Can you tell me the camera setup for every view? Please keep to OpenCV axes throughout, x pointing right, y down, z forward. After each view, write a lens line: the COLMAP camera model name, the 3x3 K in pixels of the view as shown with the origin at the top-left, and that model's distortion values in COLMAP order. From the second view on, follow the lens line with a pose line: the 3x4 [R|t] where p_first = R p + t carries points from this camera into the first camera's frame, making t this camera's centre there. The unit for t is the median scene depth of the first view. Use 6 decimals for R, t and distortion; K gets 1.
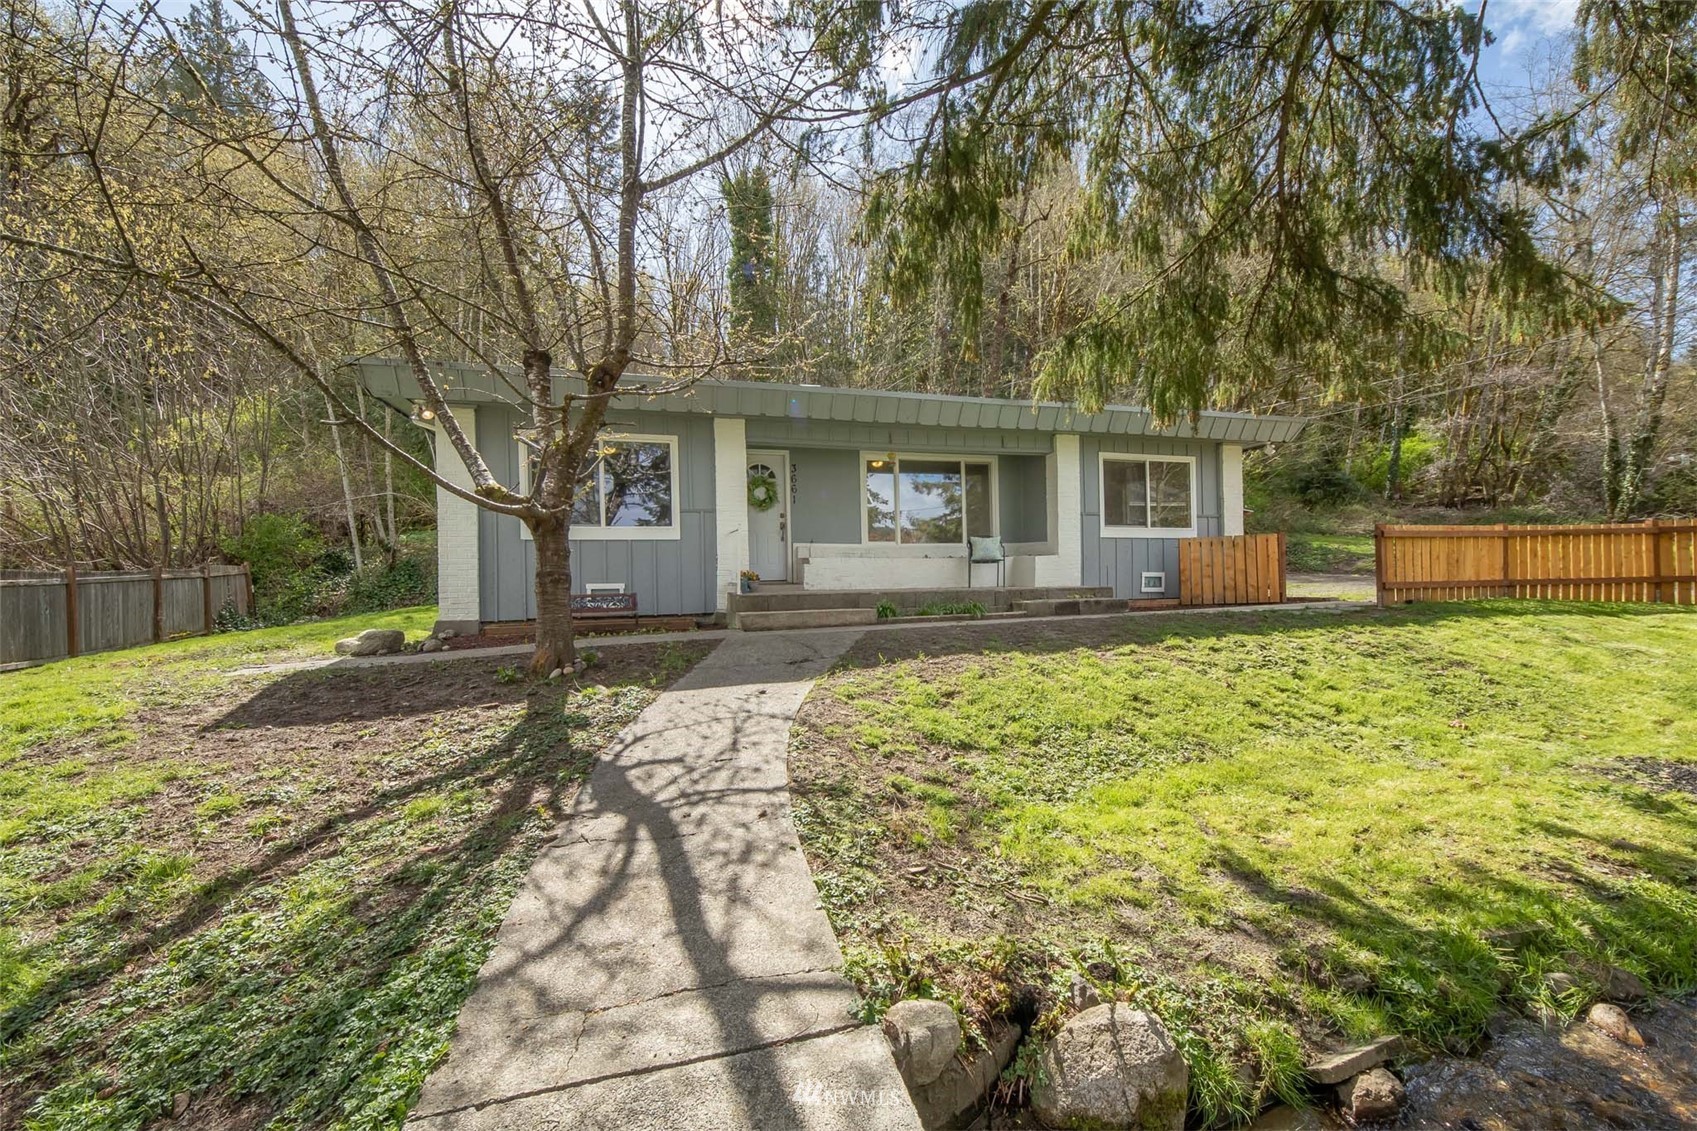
lens RADIAL K [[648.9, 0, 848.5], [0, 648.9, 565.5], [0, 0, 1]] dist [0.022130, -0.006283]
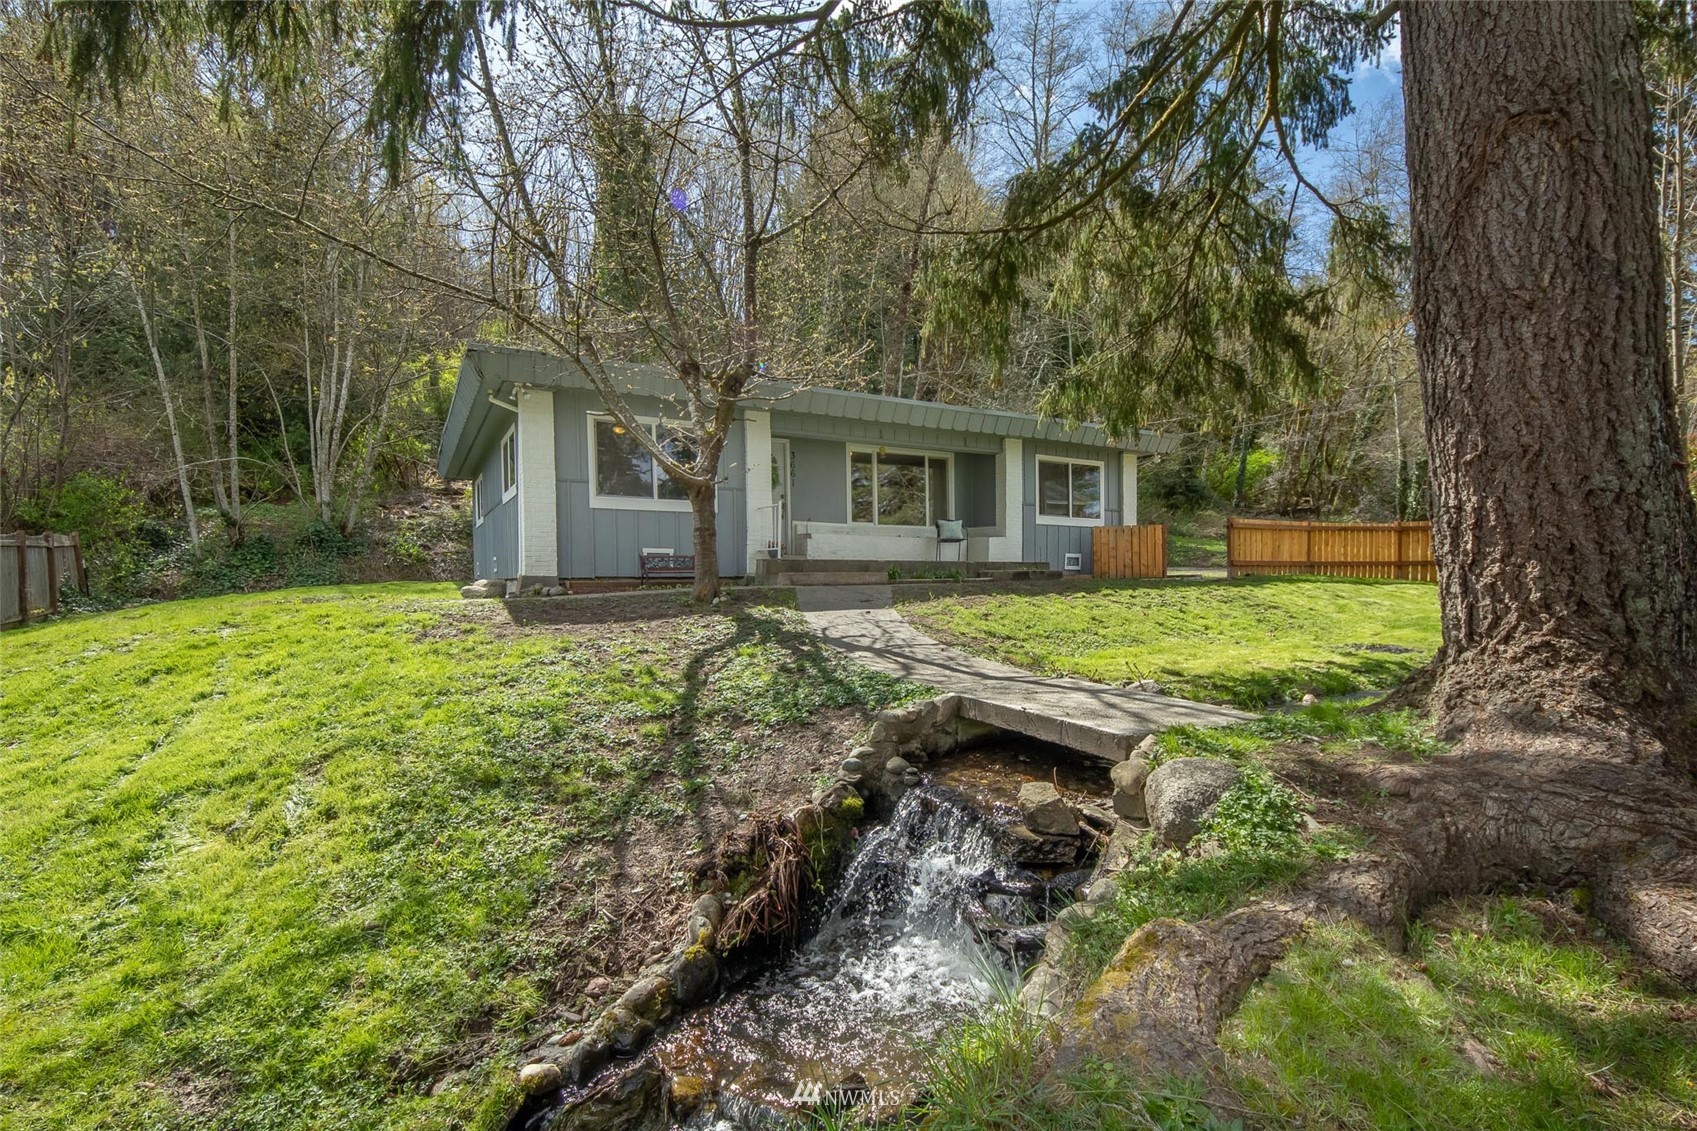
lens RADIAL K [[733.2, 0, 877.0], [0, 733.2, 576.5], [0, 0, 1]] dist [0.032418, -0.000175]
pose [[0.972079, 0.008834, 0.234485, -0.233707], [-0.011720, 0.999872, 0.010918, 0.045592], [-0.234359, -0.013362, 0.972058, -0.285108]]
